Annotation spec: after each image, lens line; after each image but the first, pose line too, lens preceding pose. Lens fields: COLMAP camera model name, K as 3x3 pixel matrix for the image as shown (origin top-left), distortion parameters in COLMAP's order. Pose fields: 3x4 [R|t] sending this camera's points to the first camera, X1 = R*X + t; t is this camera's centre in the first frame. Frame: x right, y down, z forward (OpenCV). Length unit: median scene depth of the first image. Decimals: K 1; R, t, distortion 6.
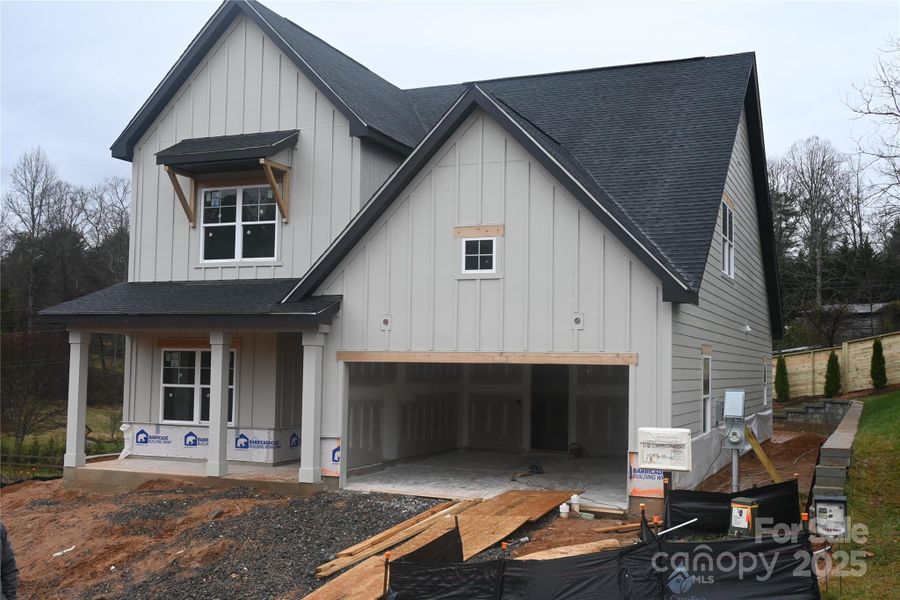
lens RADIAL K [[1007.3, 0, 446.1], [0, 1007.3, 300.8], [0, 0, 1]] dist [0.006762, 0.000000]
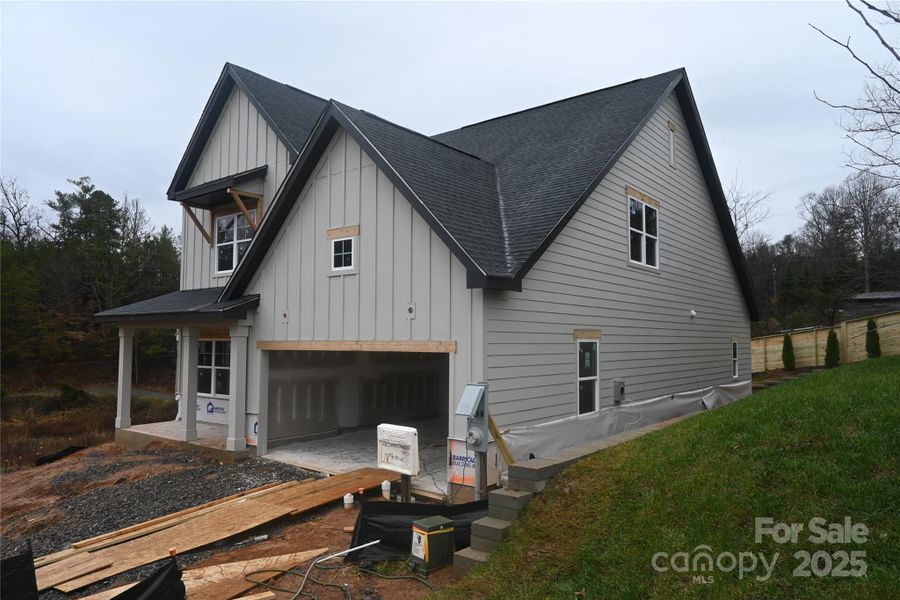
lens RADIAL K [[618.1, 0, 446.3], [0, 618.1, 301.6], [0, 0, 1]] dist [-0.001809, -0.000987]
pose [[0.962248, -0.029999, -0.270515, 0.274090], [0.029880, 0.999543, -0.004561, 0.011798], [0.270528, -0.003694, 0.962705, 0.314209]]
